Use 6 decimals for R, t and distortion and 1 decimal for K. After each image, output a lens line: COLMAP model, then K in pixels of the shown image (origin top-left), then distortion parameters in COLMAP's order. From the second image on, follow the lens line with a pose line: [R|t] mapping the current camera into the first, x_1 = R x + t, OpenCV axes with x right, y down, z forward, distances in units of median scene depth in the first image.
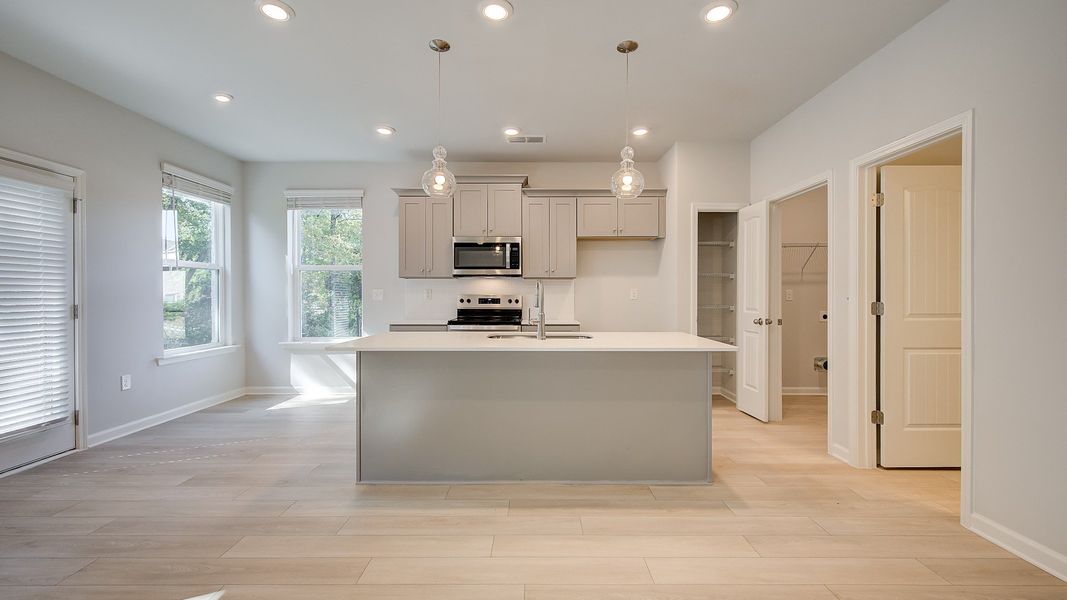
lens RADIAL K [[428.6, 0, 533.5], [0, 428.6, 300.0], [0, 0, 1]] dist [0.000810, 0.000268]
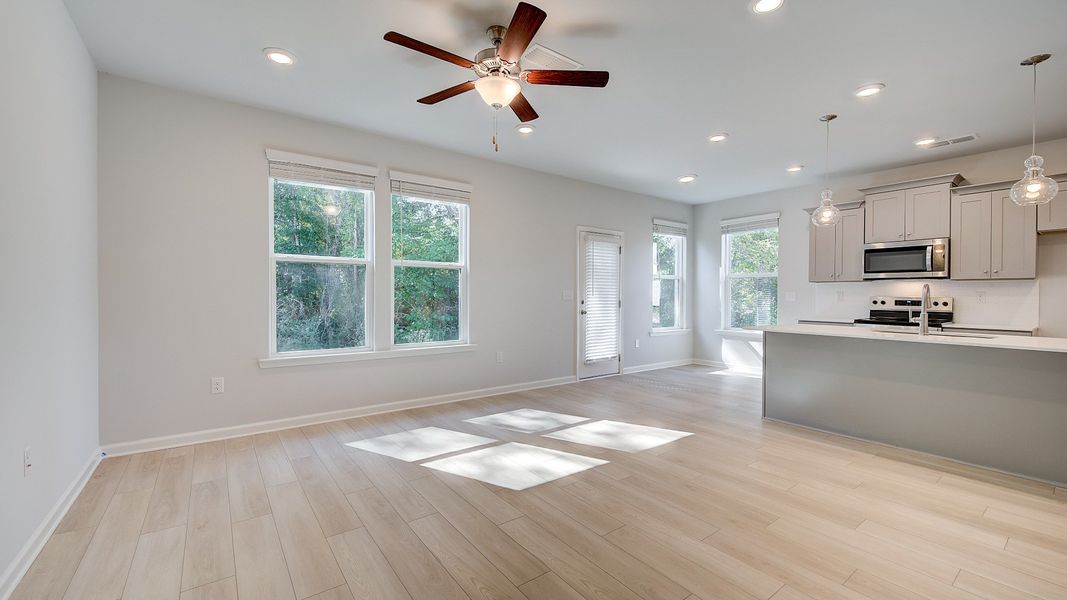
lens RADIAL K [[428.4, 0, 540.8], [0, 428.4, 299.2], [0, 0, 1]] dist [0.003689, -0.000025]
pose [[0.609500, 0.011694, -0.792700, 0.184986], [-0.014294, 0.999891, 0.003760, 0.001940], [0.792657, 0.009039, 0.609601, -0.334086]]
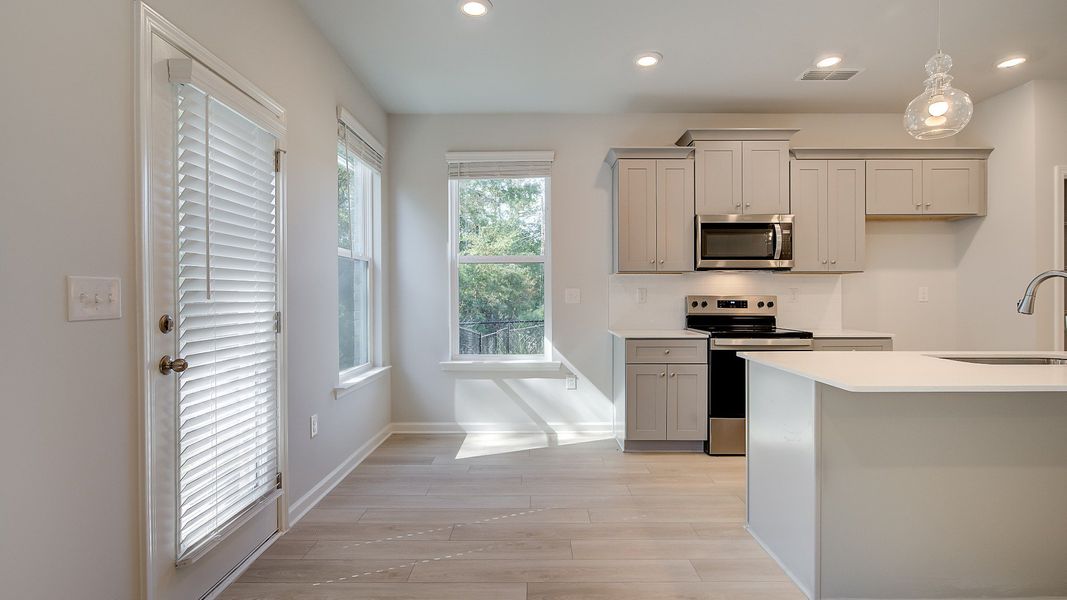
lens RADIAL K [[504.2, 0, 536.3], [0, 504.2, 299.9], [0, 0, 1]] dist [-0.004469, -0.000272]
pose [[0.999983, -0.001937, -0.005497, -0.454682], [0.001908, 0.999984, -0.005308, -0.001215], [0.005508, 0.005297, 0.999971, 0.157462]]
